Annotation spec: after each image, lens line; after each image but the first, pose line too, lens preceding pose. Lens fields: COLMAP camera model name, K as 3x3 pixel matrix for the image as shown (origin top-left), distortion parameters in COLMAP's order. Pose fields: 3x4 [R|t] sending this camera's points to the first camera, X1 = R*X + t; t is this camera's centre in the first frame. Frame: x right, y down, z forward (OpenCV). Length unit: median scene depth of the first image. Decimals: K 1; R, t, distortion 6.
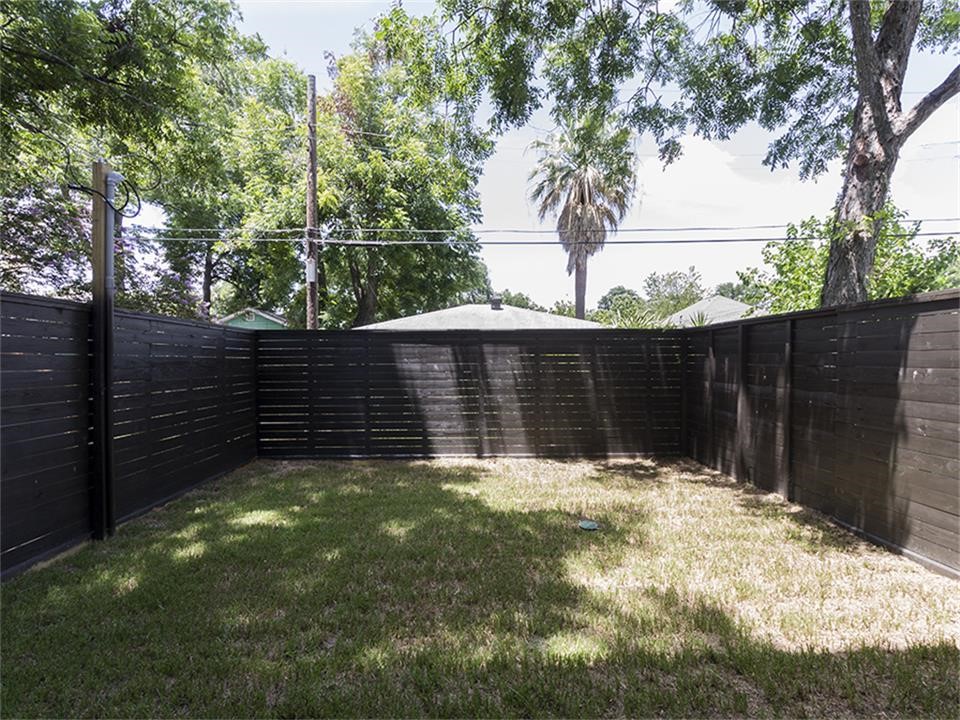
lens RADIAL K [[509.4, 0, 484.2], [0, 509.4, 368.5], [0, 0, 1]] dist [0.003412, 0.000958]
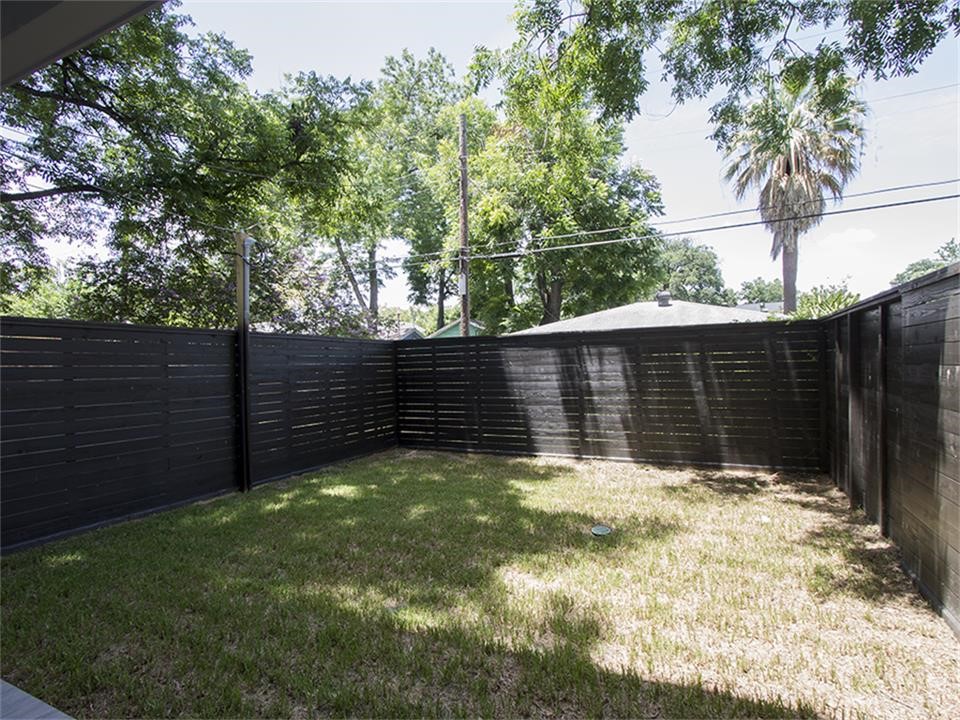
lens RADIAL K [[509.3, 0, 477.0], [0, 509.3, 366.5], [0, 0, 1]] dist [-0.014405, 0.000658]
pose [[0.885730, -0.015409, -0.463946, 0.280837], [0.012766, 0.999879, -0.008838, -0.000974], [0.464026, 0.001906, 0.885819, 0.017358]]
